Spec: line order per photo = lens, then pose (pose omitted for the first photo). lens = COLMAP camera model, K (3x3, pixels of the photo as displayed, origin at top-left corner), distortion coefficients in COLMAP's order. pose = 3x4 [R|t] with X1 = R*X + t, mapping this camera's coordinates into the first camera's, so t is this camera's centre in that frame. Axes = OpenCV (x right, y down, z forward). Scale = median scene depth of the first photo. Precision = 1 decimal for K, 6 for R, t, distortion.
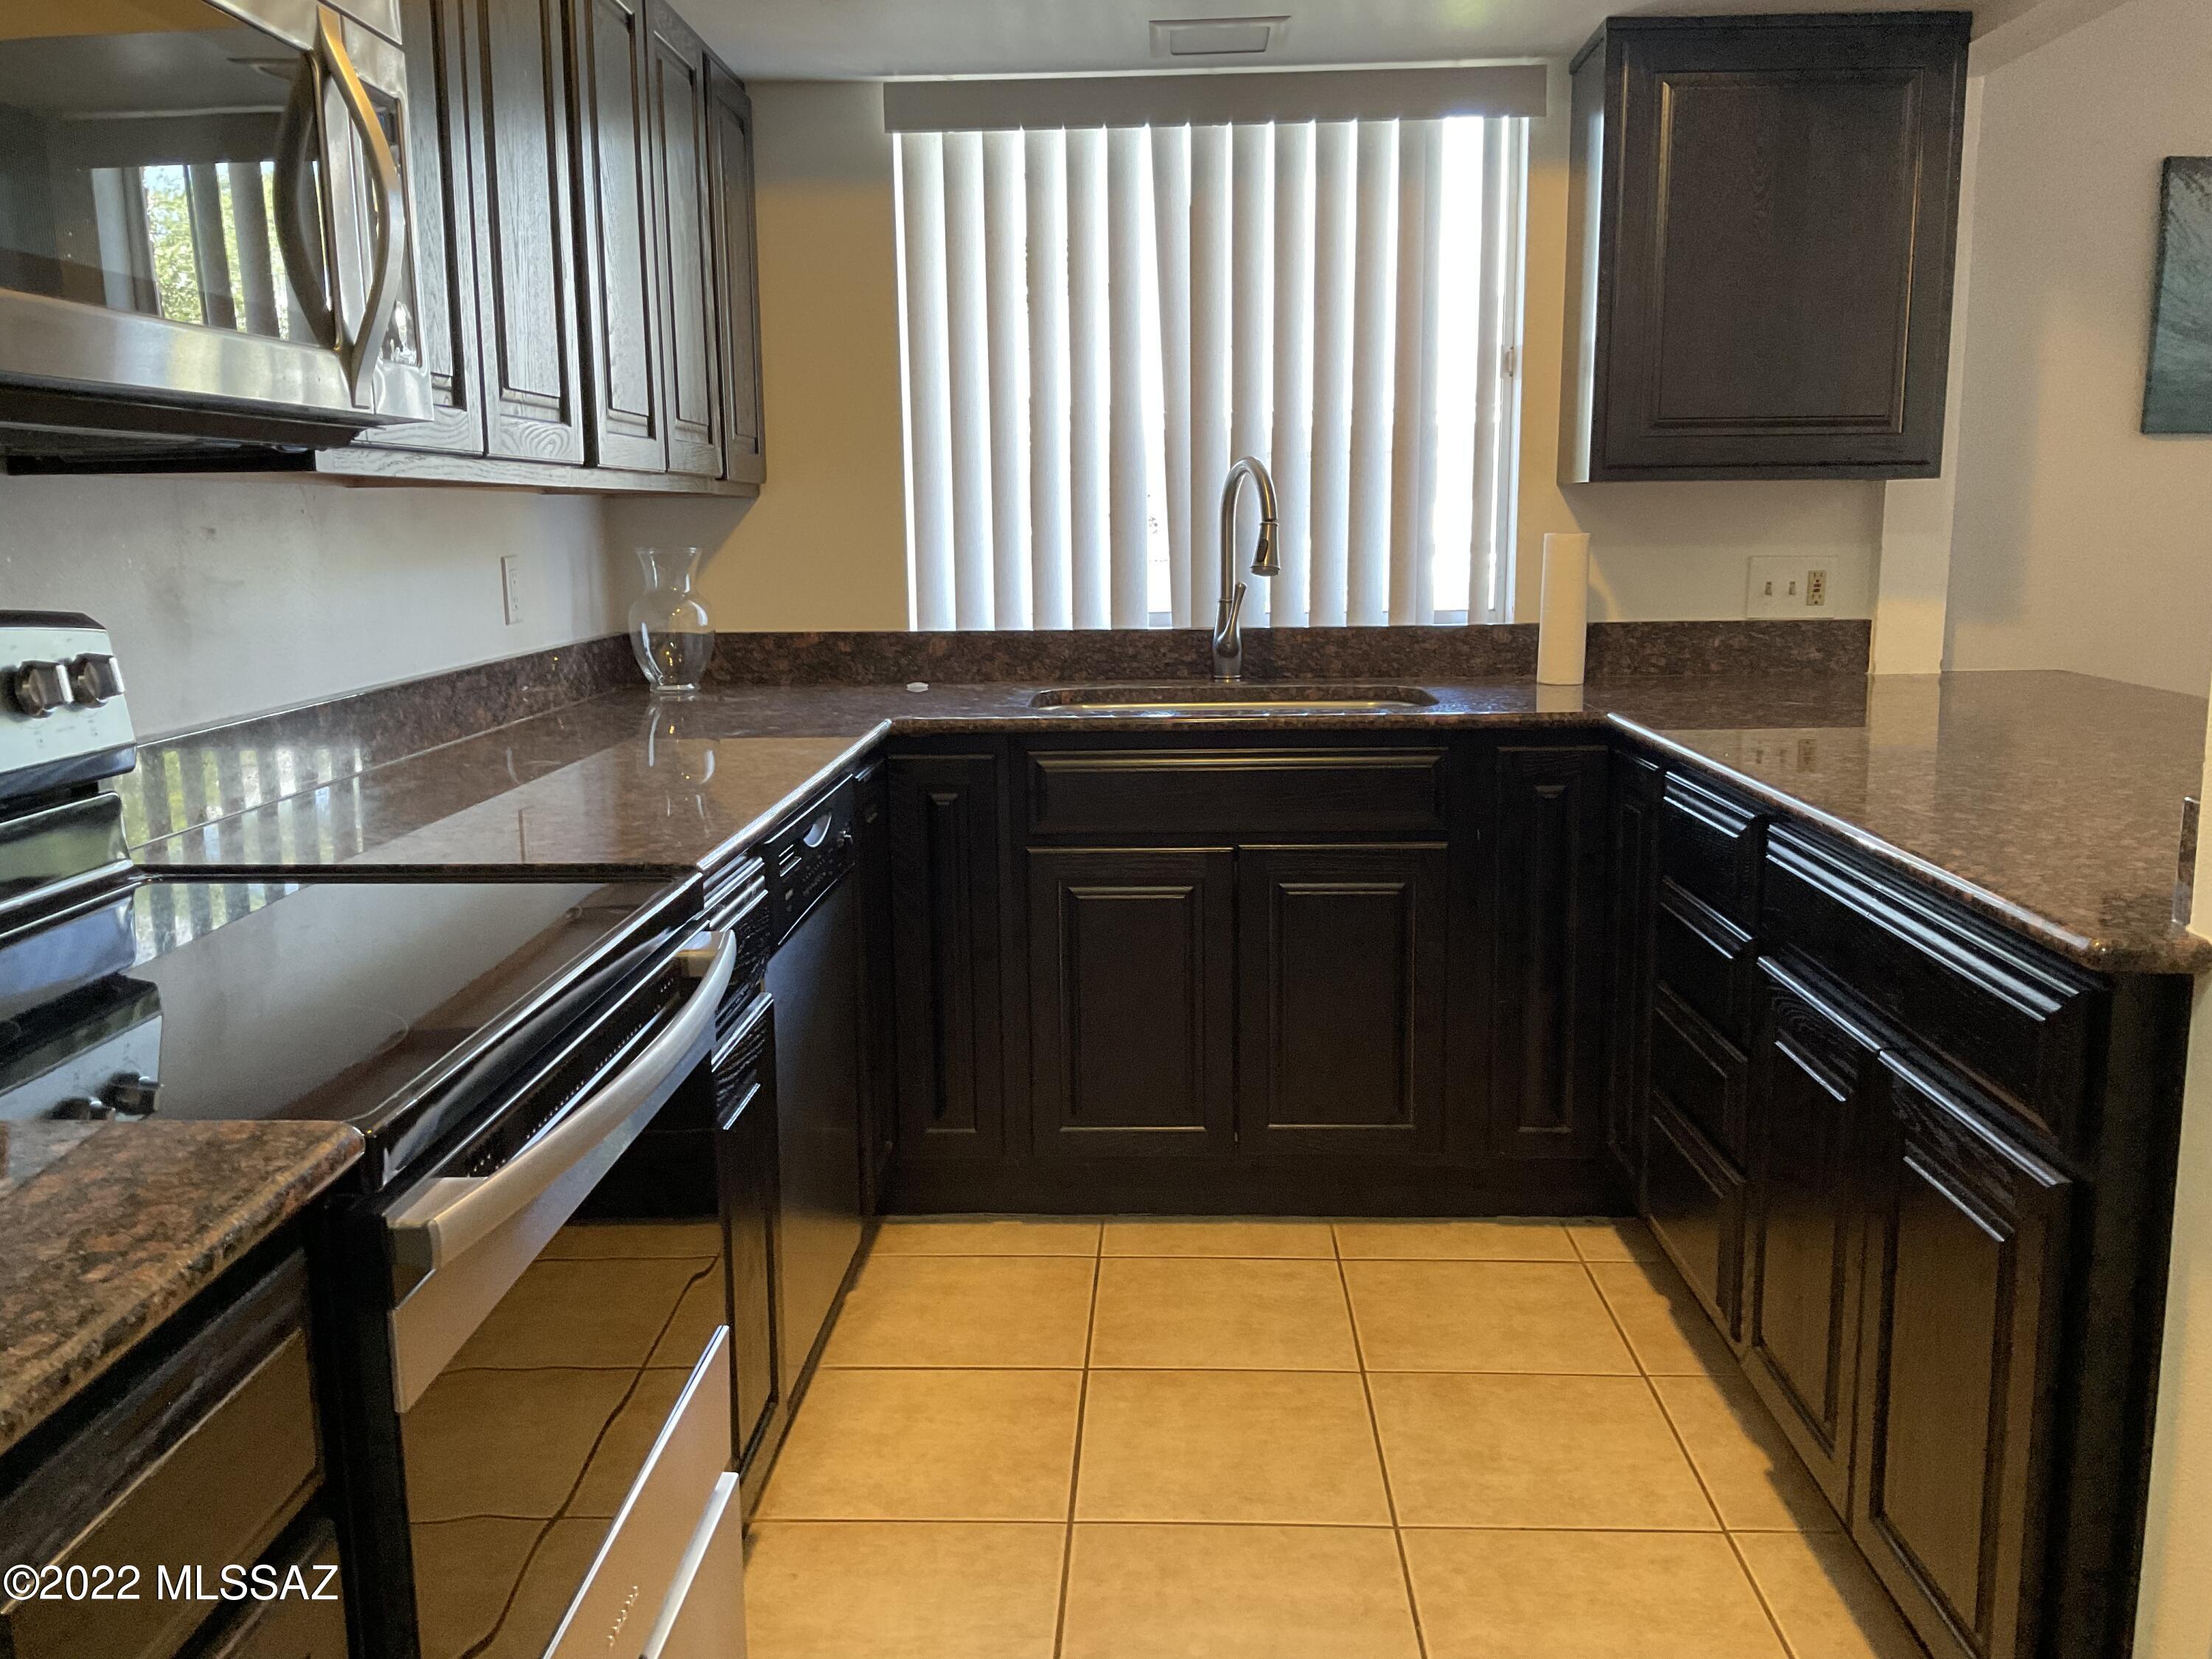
lens RADIAL K [[1825.8, 0, 1101.3], [0, 1825.8, 822.1], [0, 0, 1]] dist [0.071819, -0.118392]
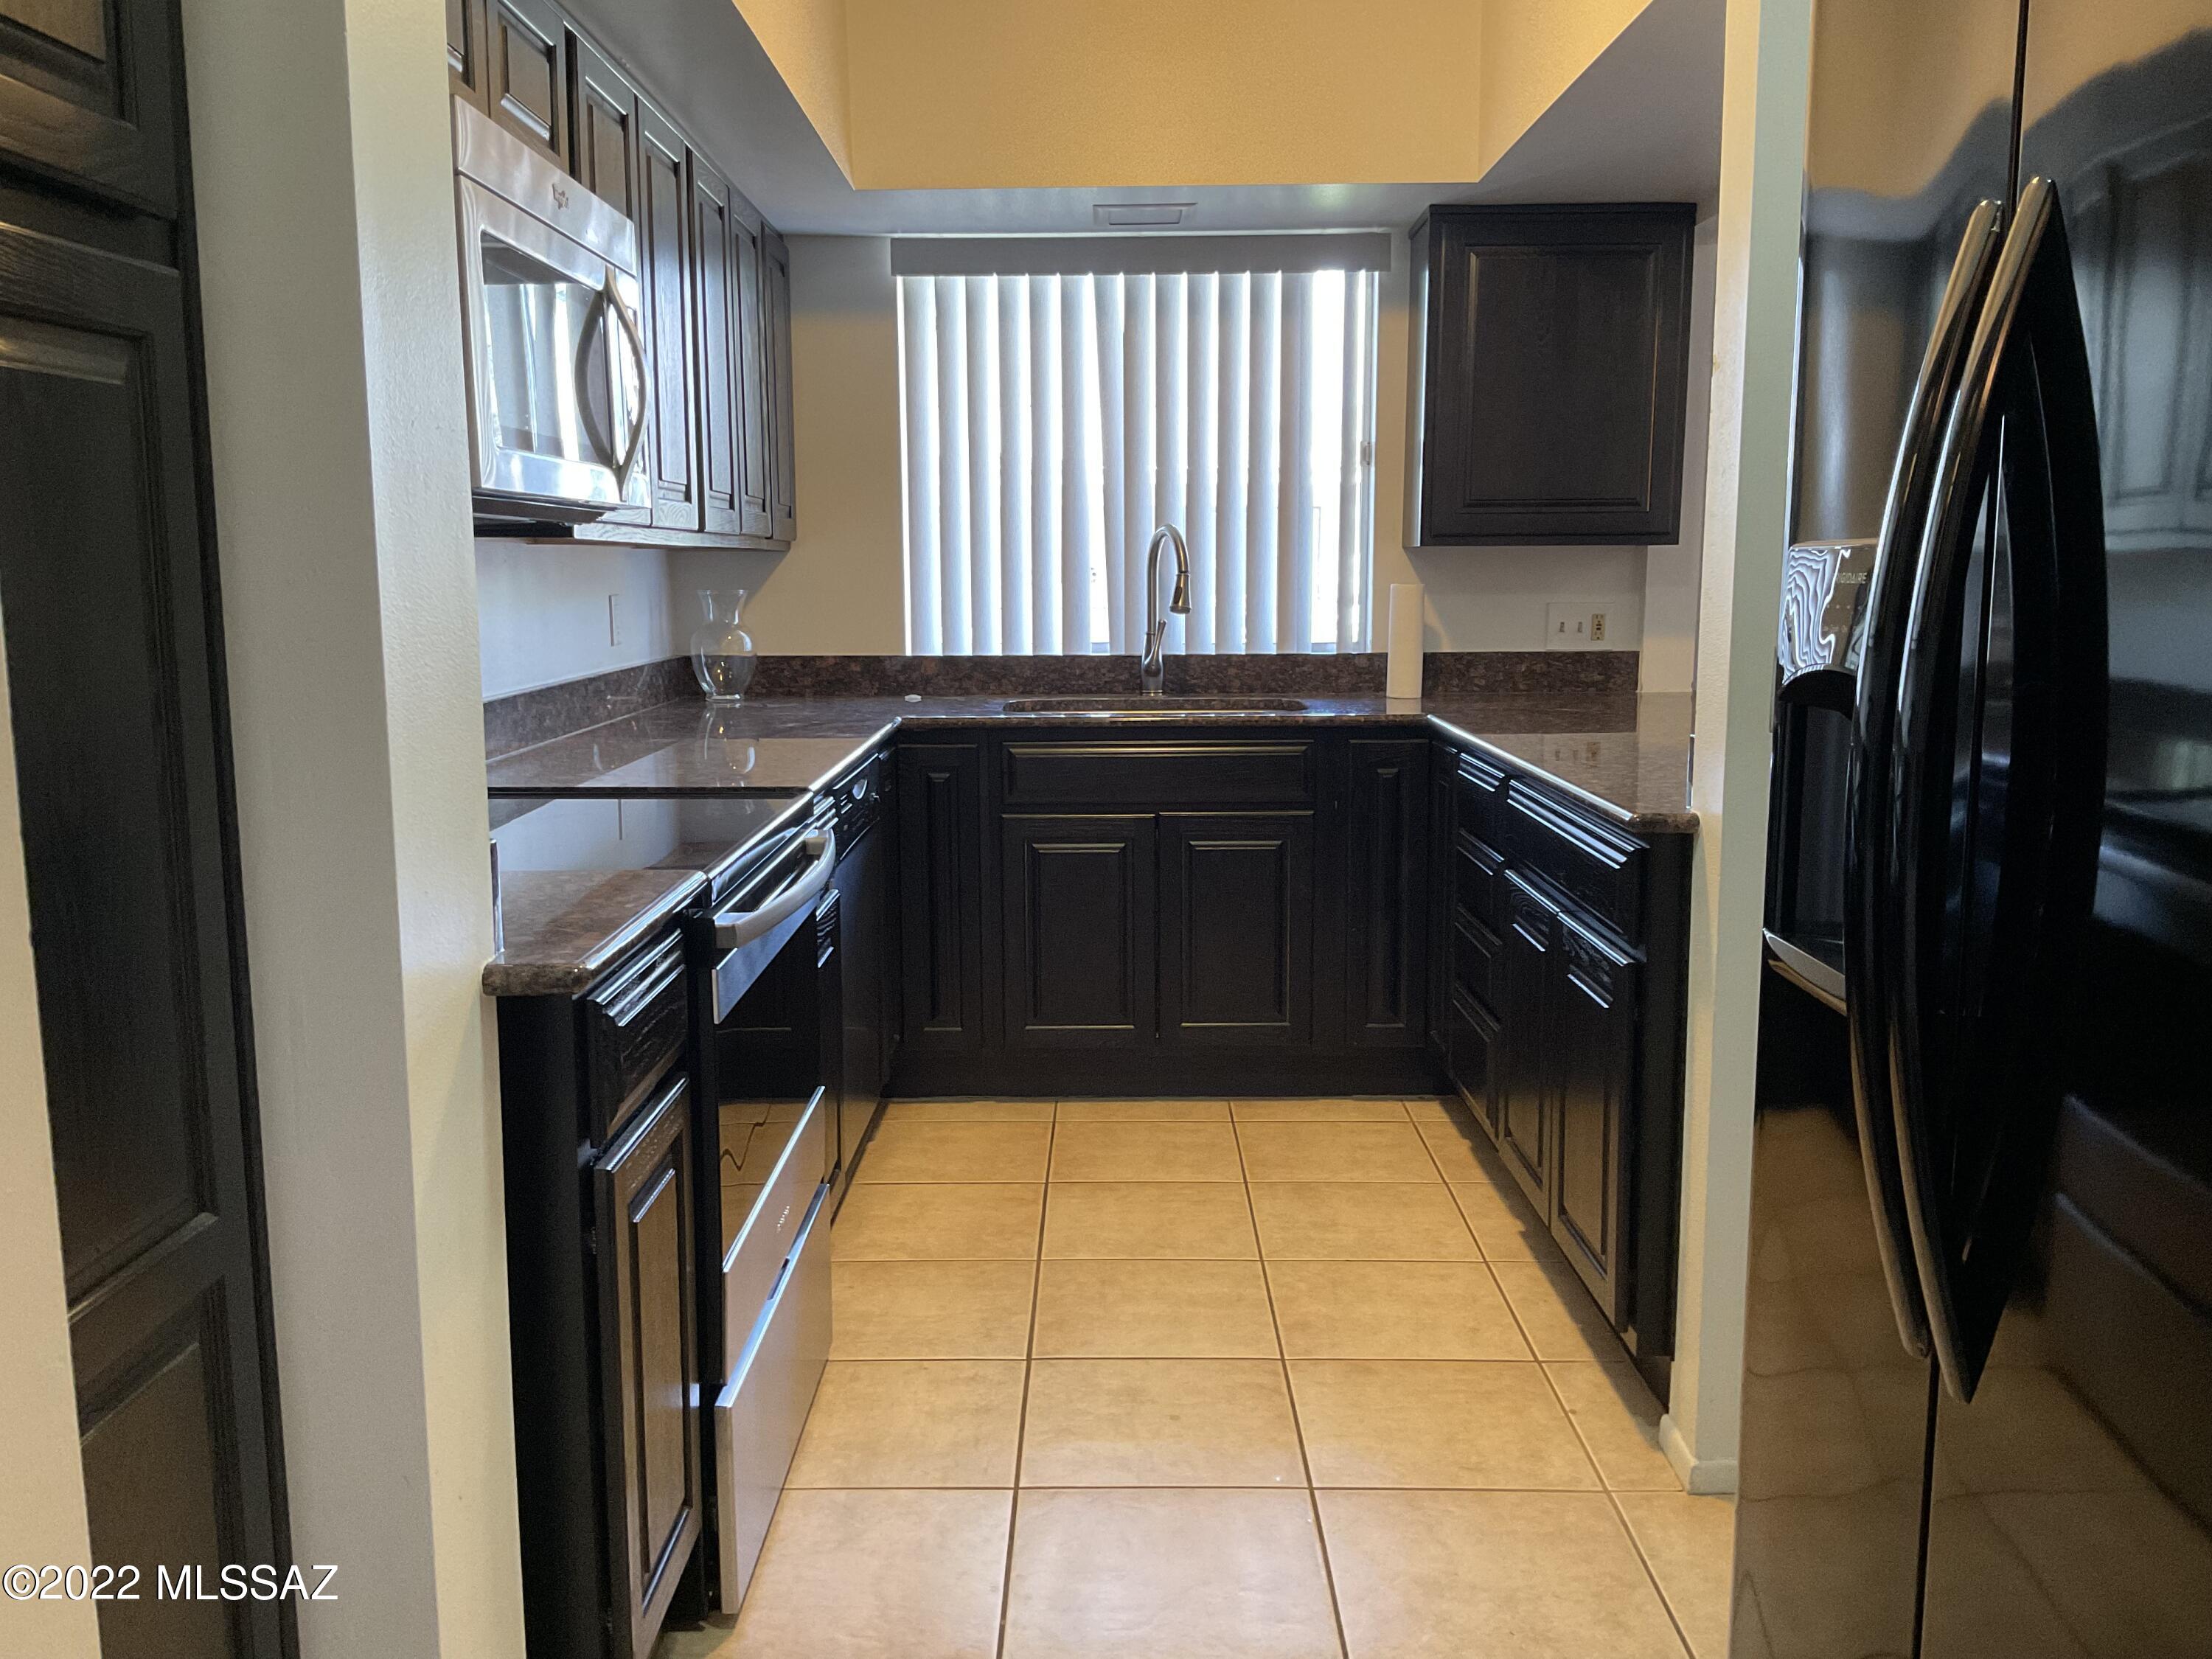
lens RADIAL K [[1825.8, 0, 1104.9], [0, 1825.8, 830.1], [0, 0, 1]] dist [0.071819, -0.118392]
pose [[0.999327, 0.002188, 0.036616, -0.013686], [-0.001363, 0.999745, -0.022538, 0.054653], [-0.036656, 0.022473, 0.999075, -0.334939]]
